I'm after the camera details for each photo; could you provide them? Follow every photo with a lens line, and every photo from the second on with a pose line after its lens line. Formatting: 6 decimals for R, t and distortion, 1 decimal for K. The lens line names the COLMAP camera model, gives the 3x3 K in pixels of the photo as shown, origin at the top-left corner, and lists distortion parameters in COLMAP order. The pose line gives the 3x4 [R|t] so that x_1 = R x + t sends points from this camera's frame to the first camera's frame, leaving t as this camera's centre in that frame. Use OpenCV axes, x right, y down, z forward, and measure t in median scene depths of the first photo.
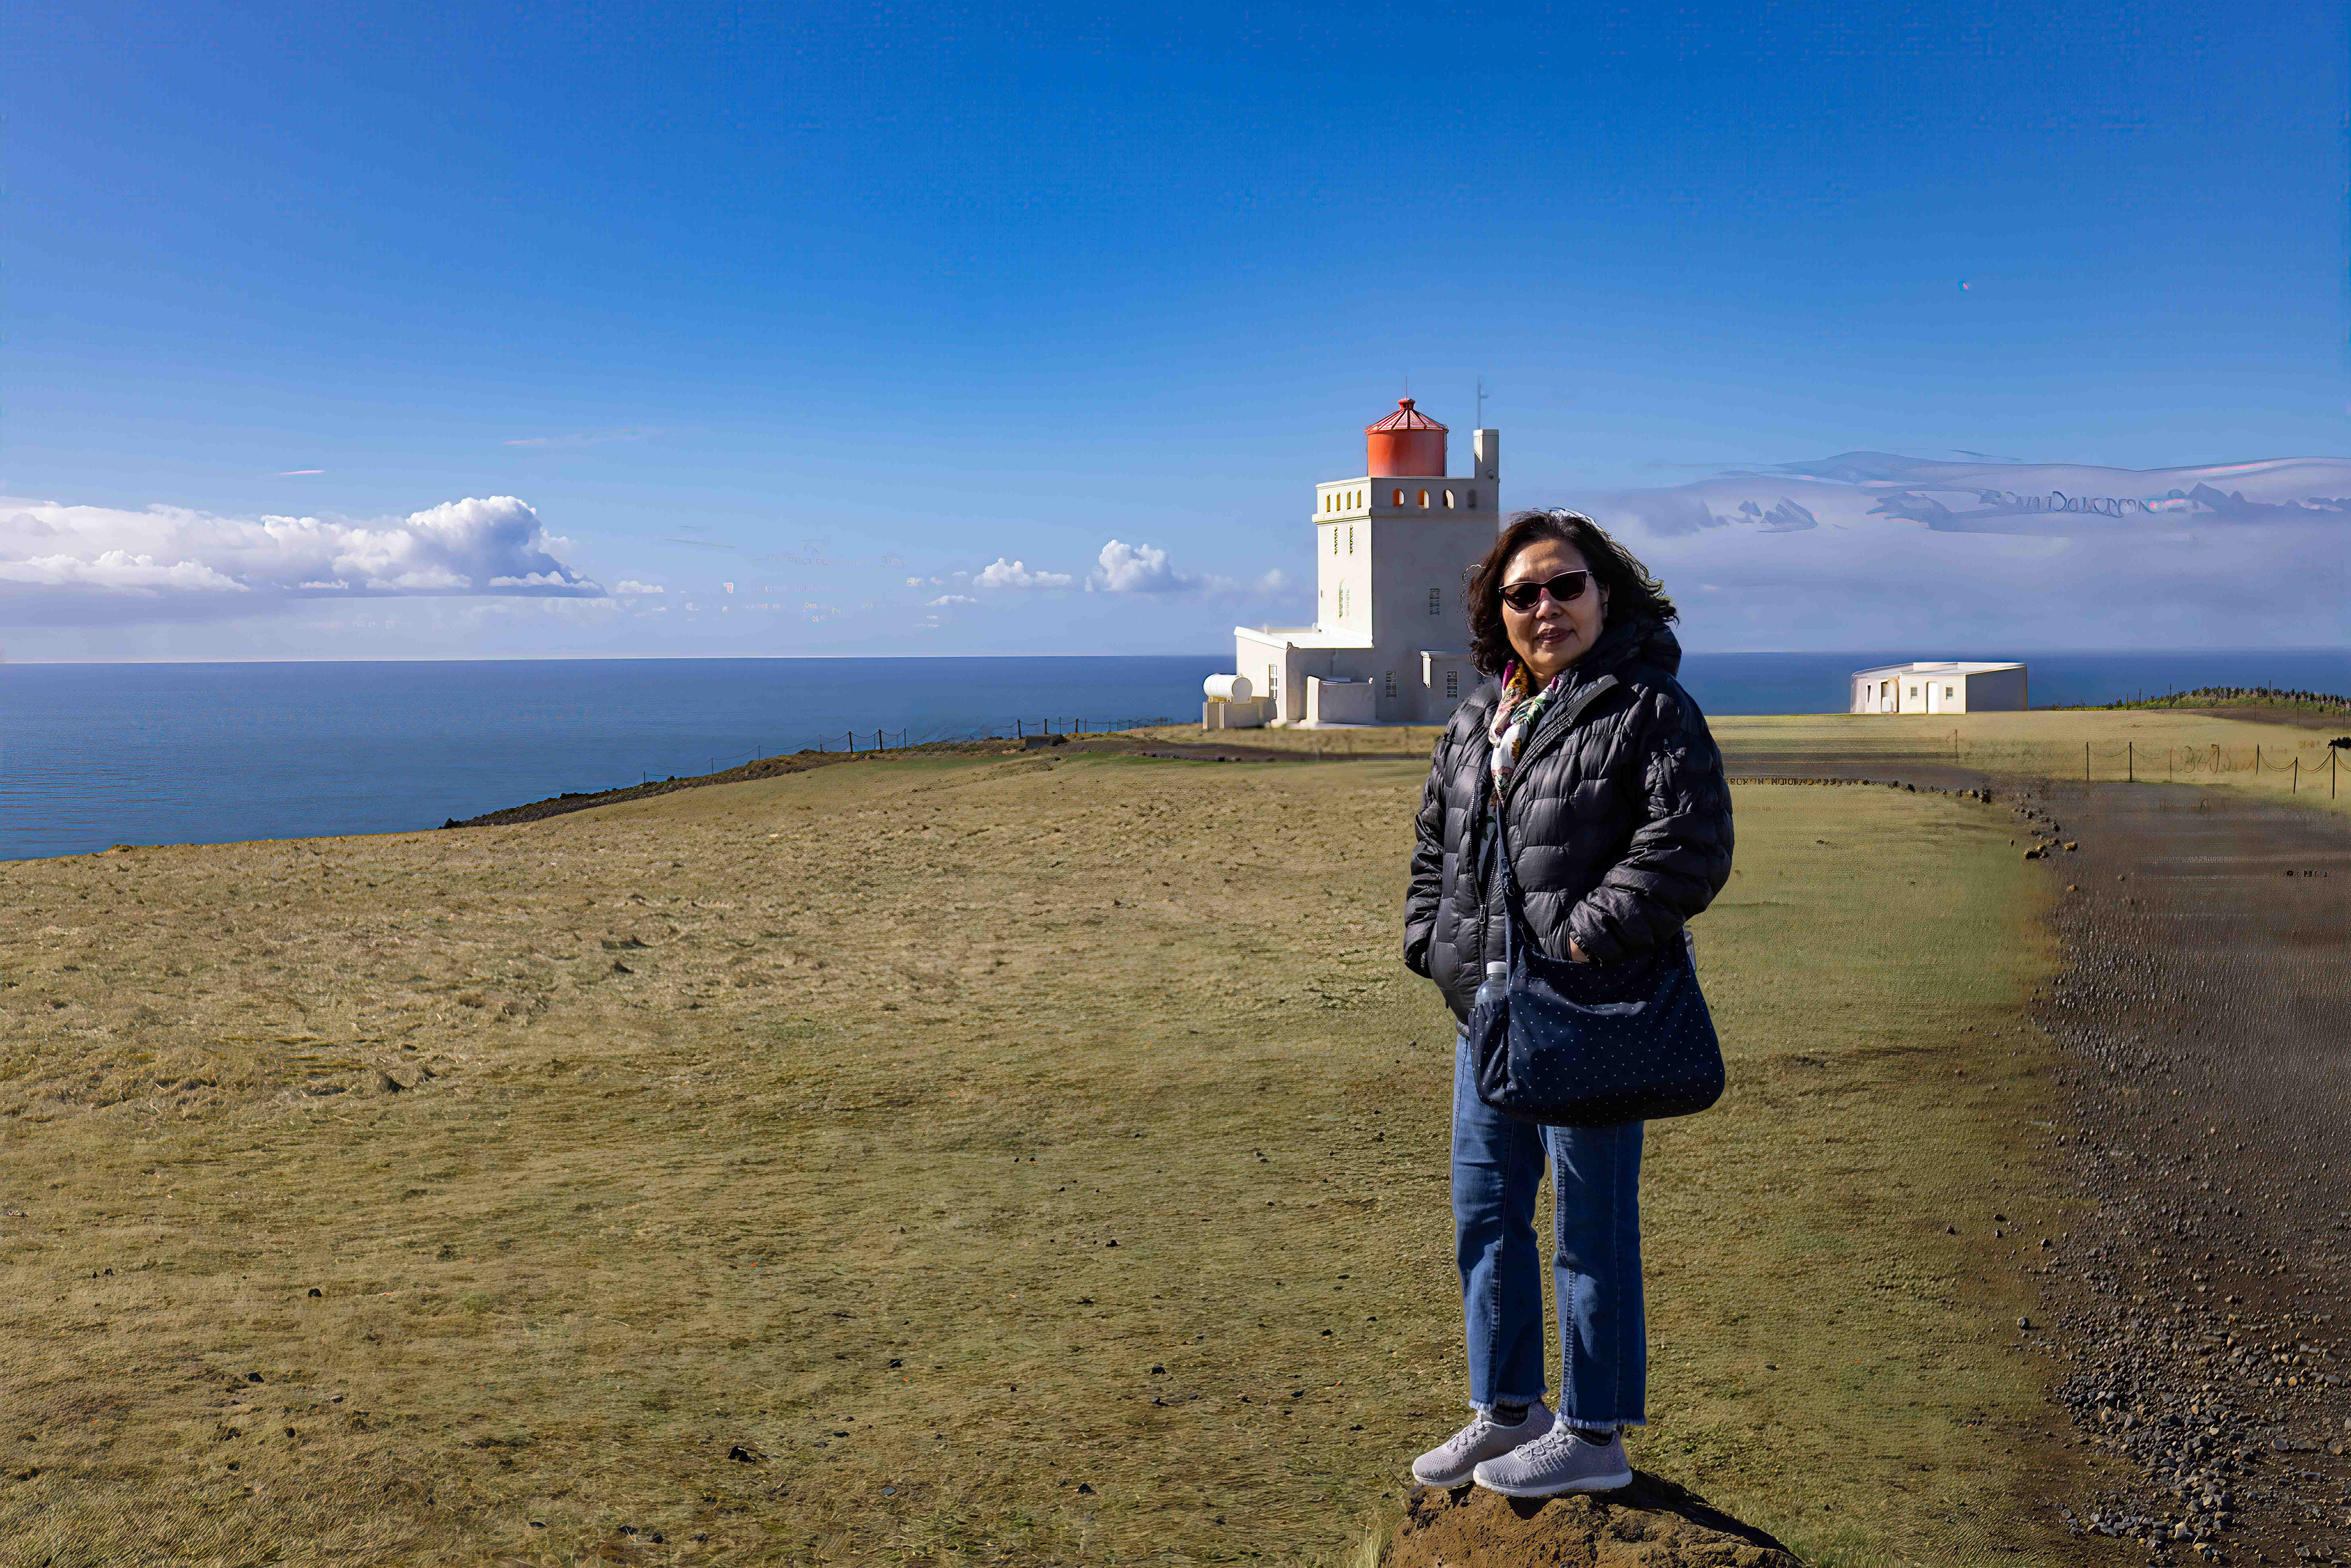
lens RADIAL K [[1638.6, 0, 1175.1], [0, 1638.6, 816.6], [0, 0, 1]] dist [-0.010998, -0.005001]
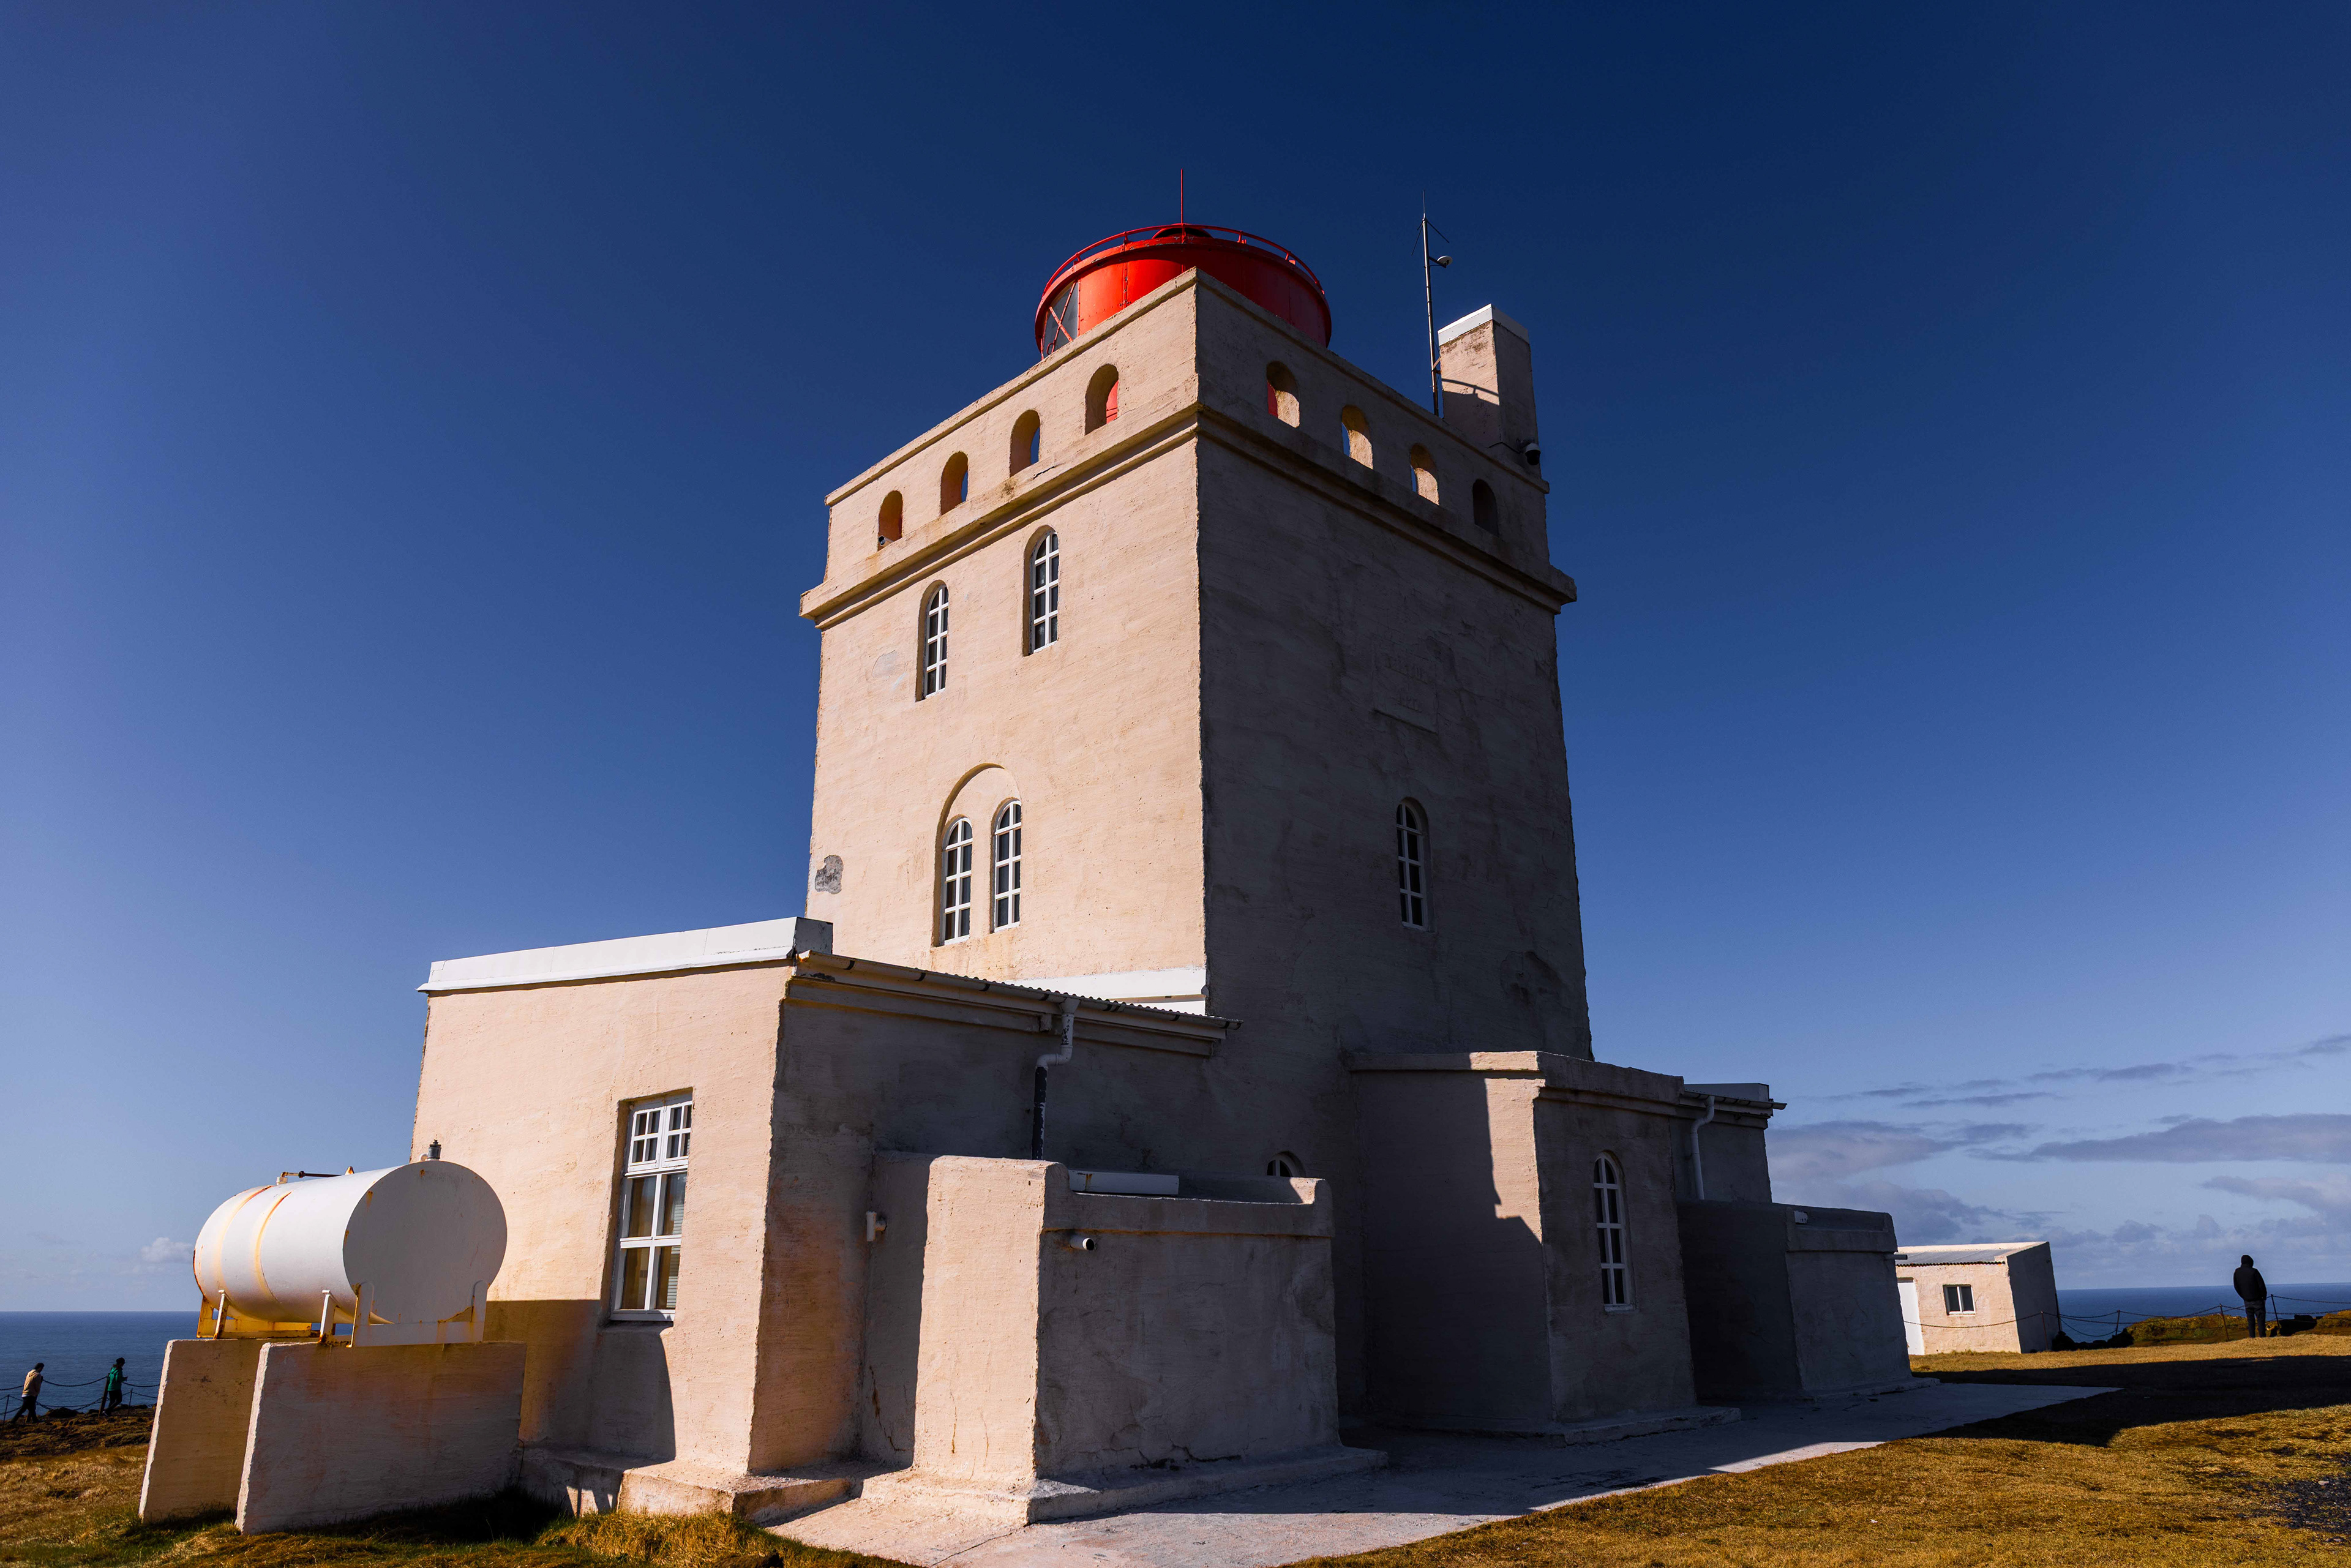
lens RADIAL K [[1638.6, 0, 1175.1], [0, 1638.6, 816.6], [0, 0, 1]] dist [-0.010998, -0.005001]
pose [[0.901300, 0.125257, 0.414693, 0.036049], [0.038460, 0.930368, -0.364604, -0.057332], [-0.431486, 0.344566, 0.833723, 0.836179]]
